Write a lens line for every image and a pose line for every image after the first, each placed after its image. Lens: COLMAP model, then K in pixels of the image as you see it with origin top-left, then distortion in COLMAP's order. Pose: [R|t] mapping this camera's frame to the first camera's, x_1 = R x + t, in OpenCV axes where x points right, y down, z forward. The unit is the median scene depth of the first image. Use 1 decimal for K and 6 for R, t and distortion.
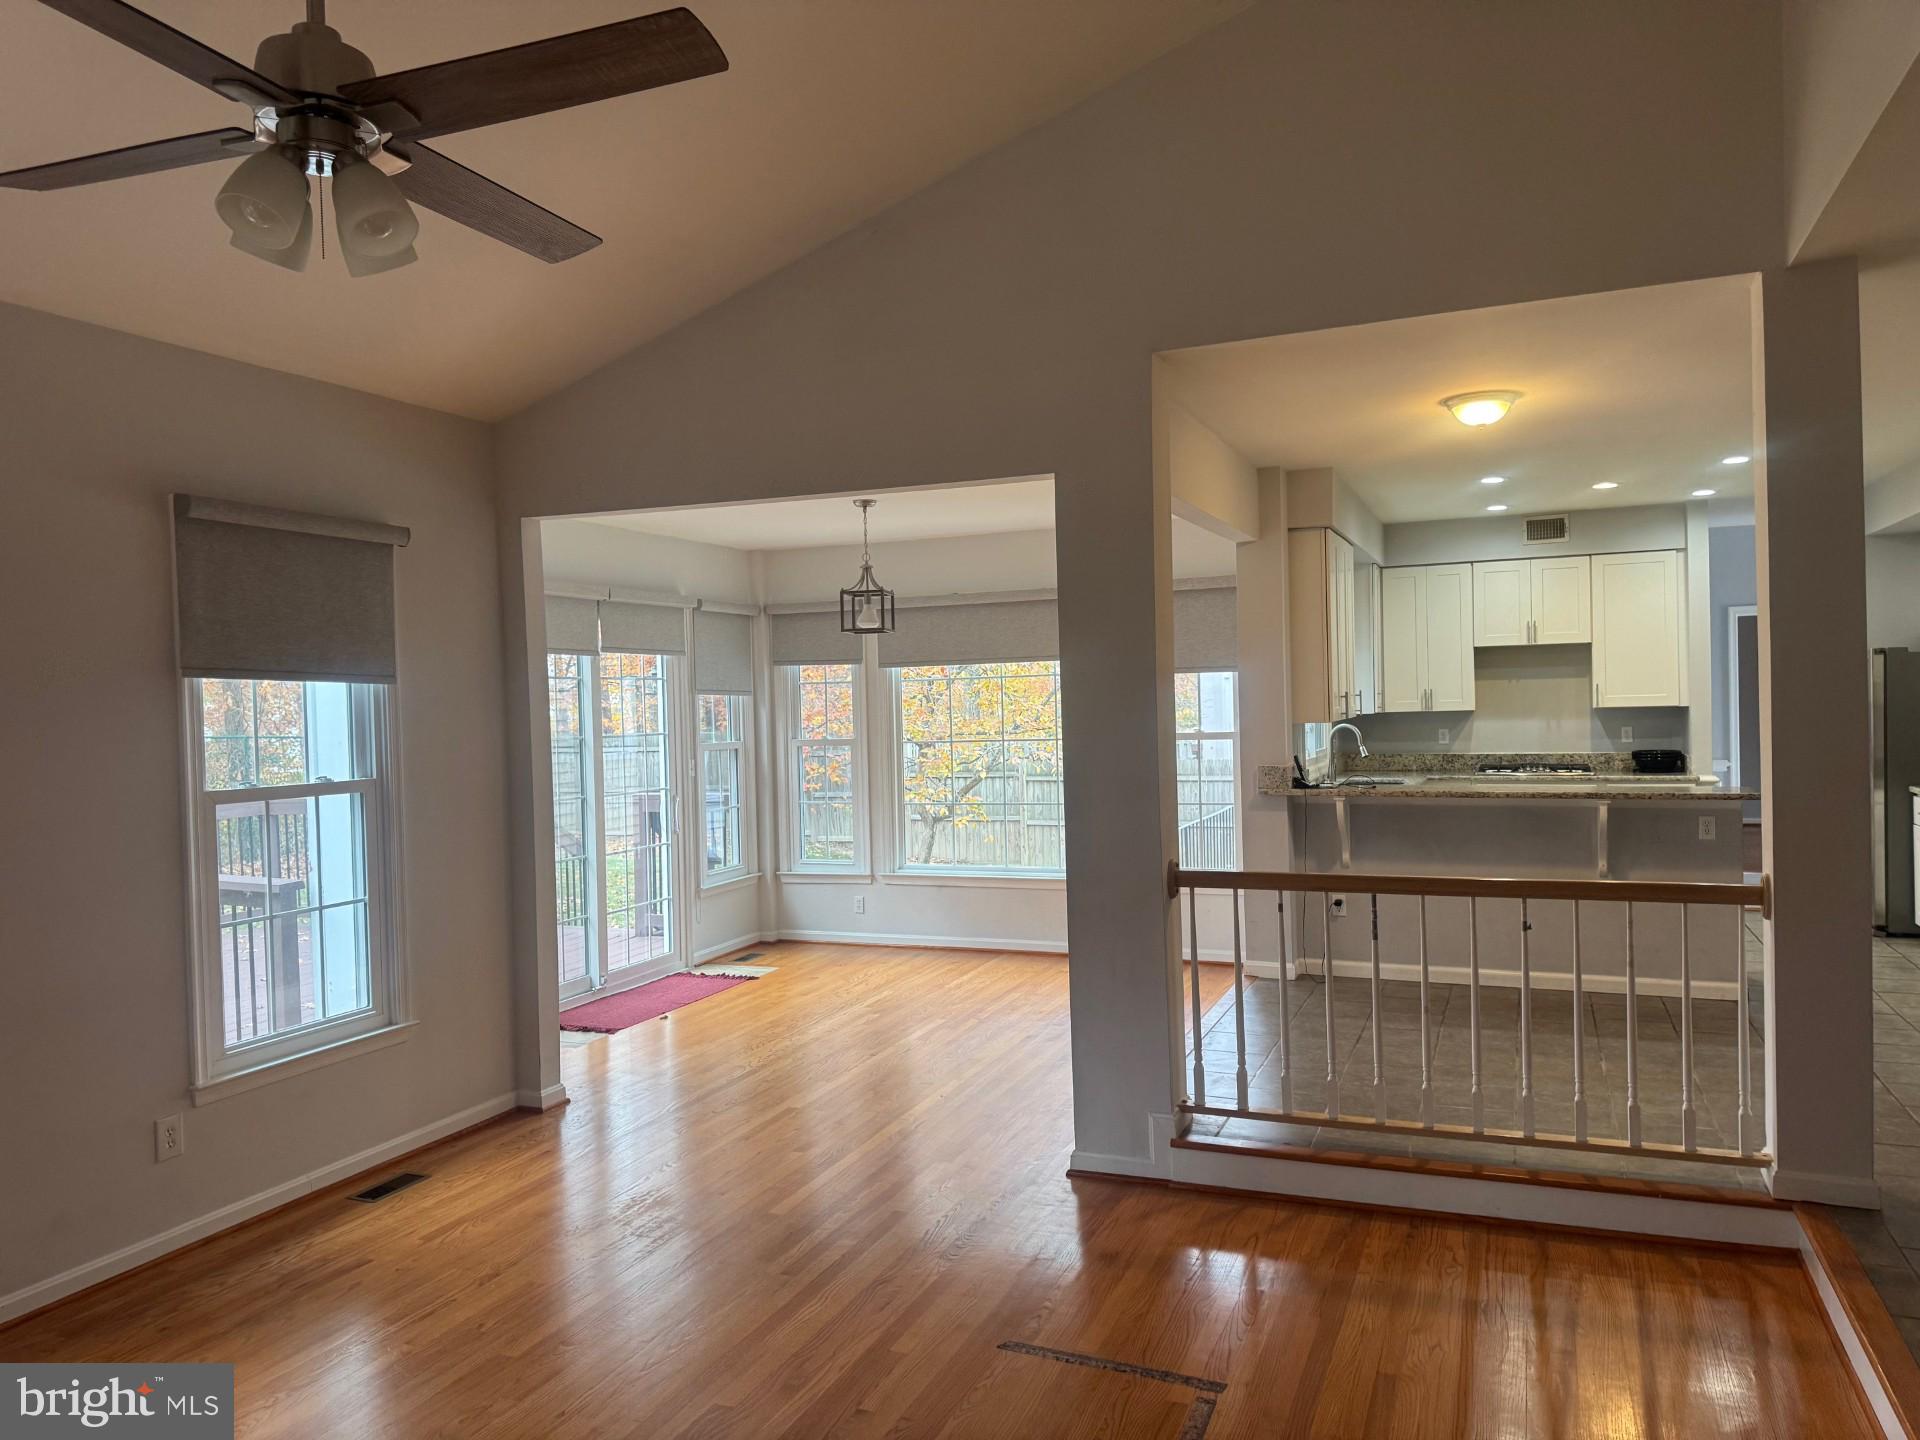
lens RADIAL K [[1348.8, 0, 961.2], [0, 1348.8, 724.3], [0, 0, 1]] dist [0.055662, -0.061416]
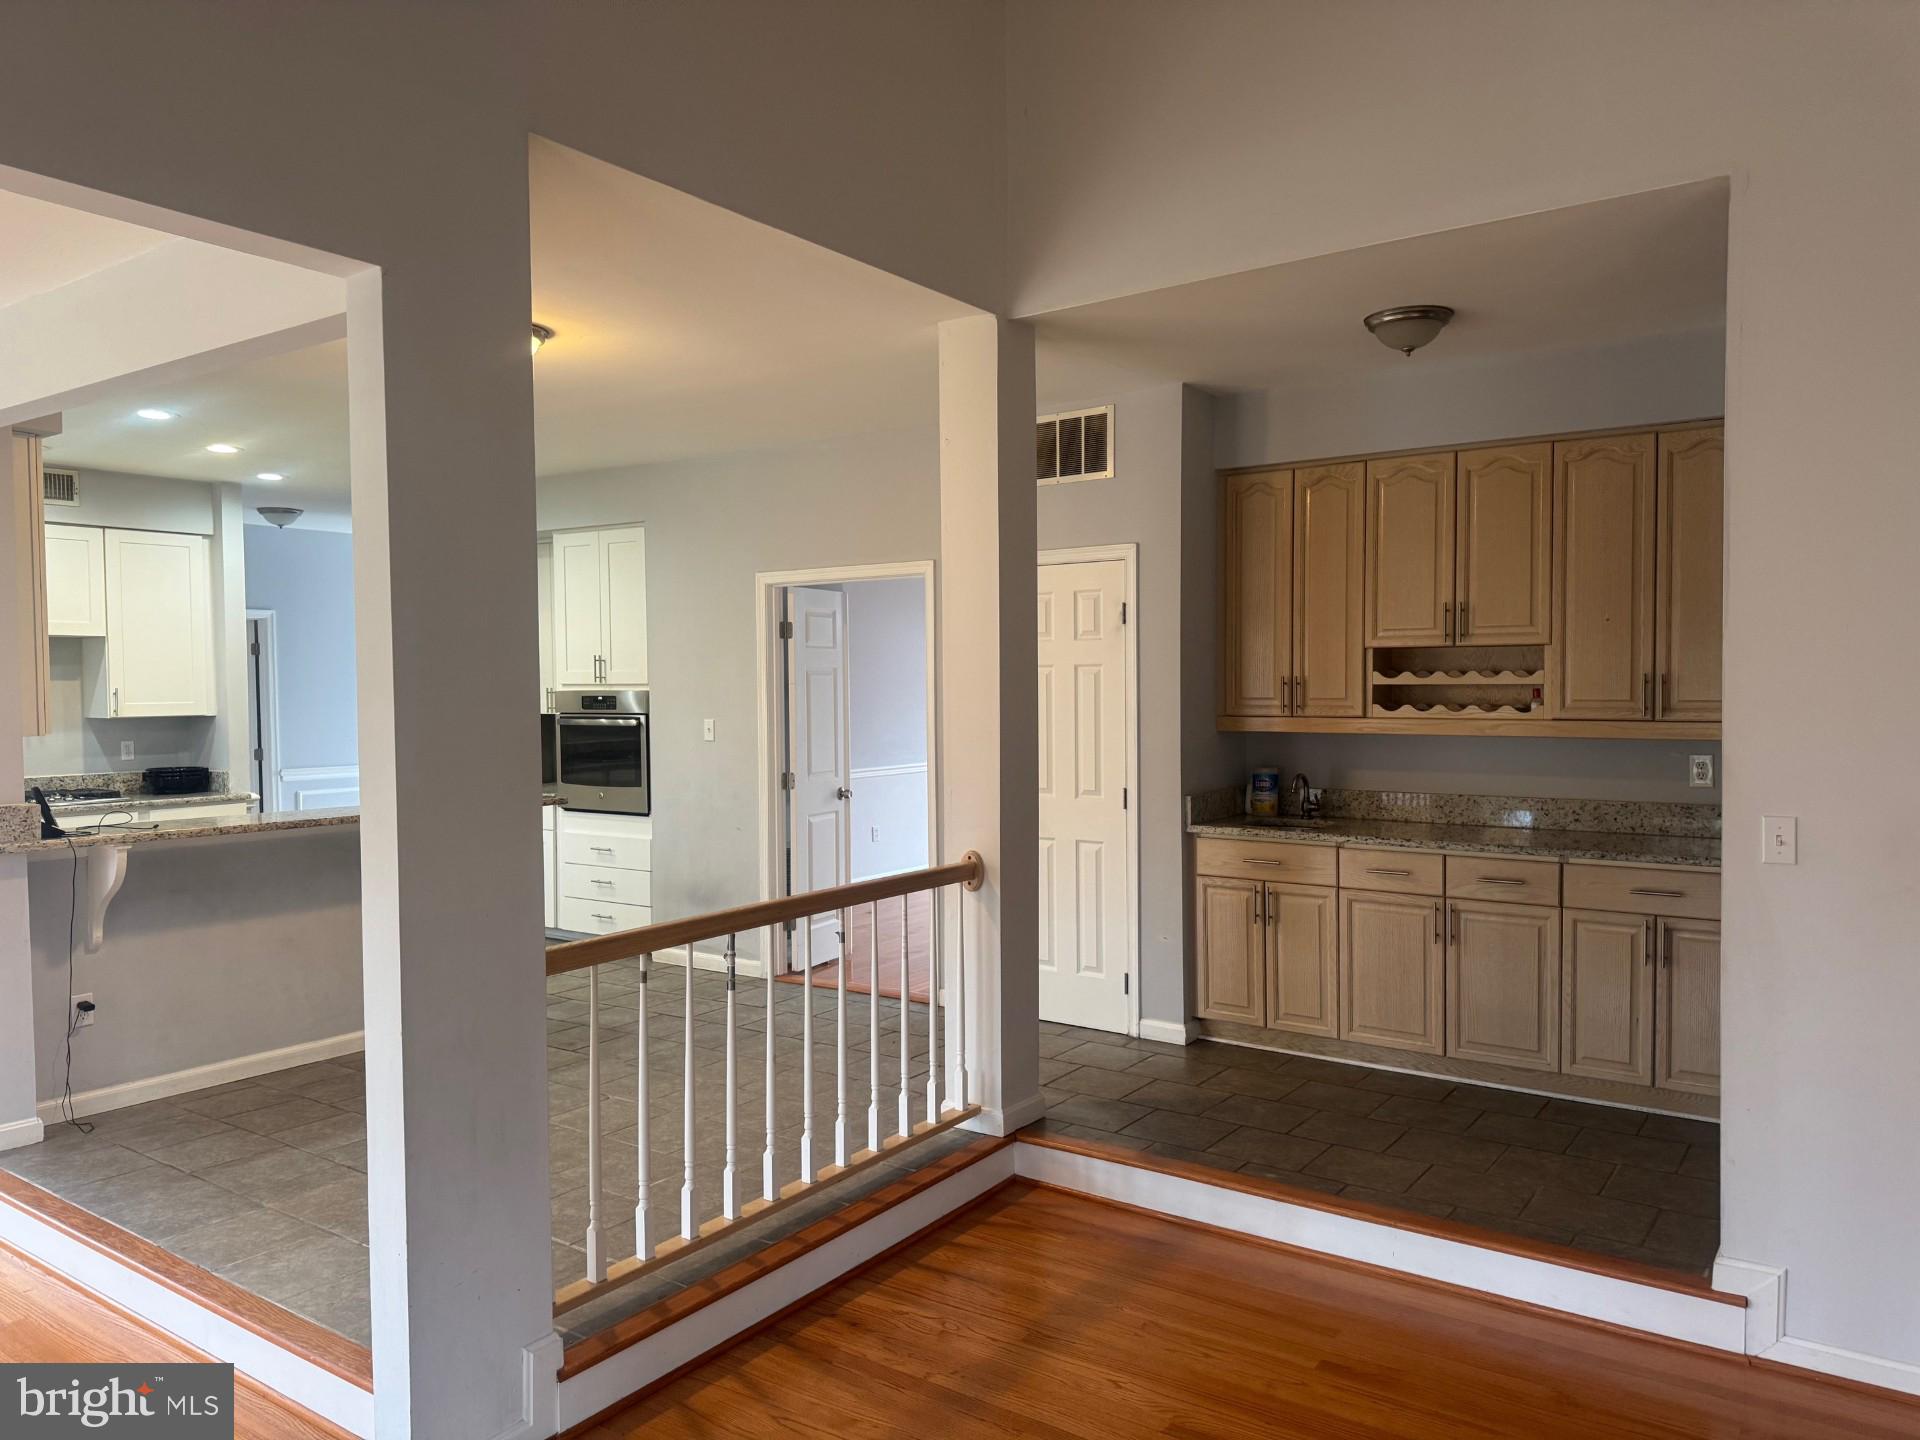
lens RADIAL K [[1348.8, 0, 950.8], [0, 1348.8, 727.2], [0, 0, 1]] dist [0.055662, -0.061416]
pose [[0.216411, -0.008513, 0.976265, -0.214459], [0.022210, 0.999746, 0.003794, 0.001467], [-0.976050, 0.020861, 0.216545, 0.335693]]
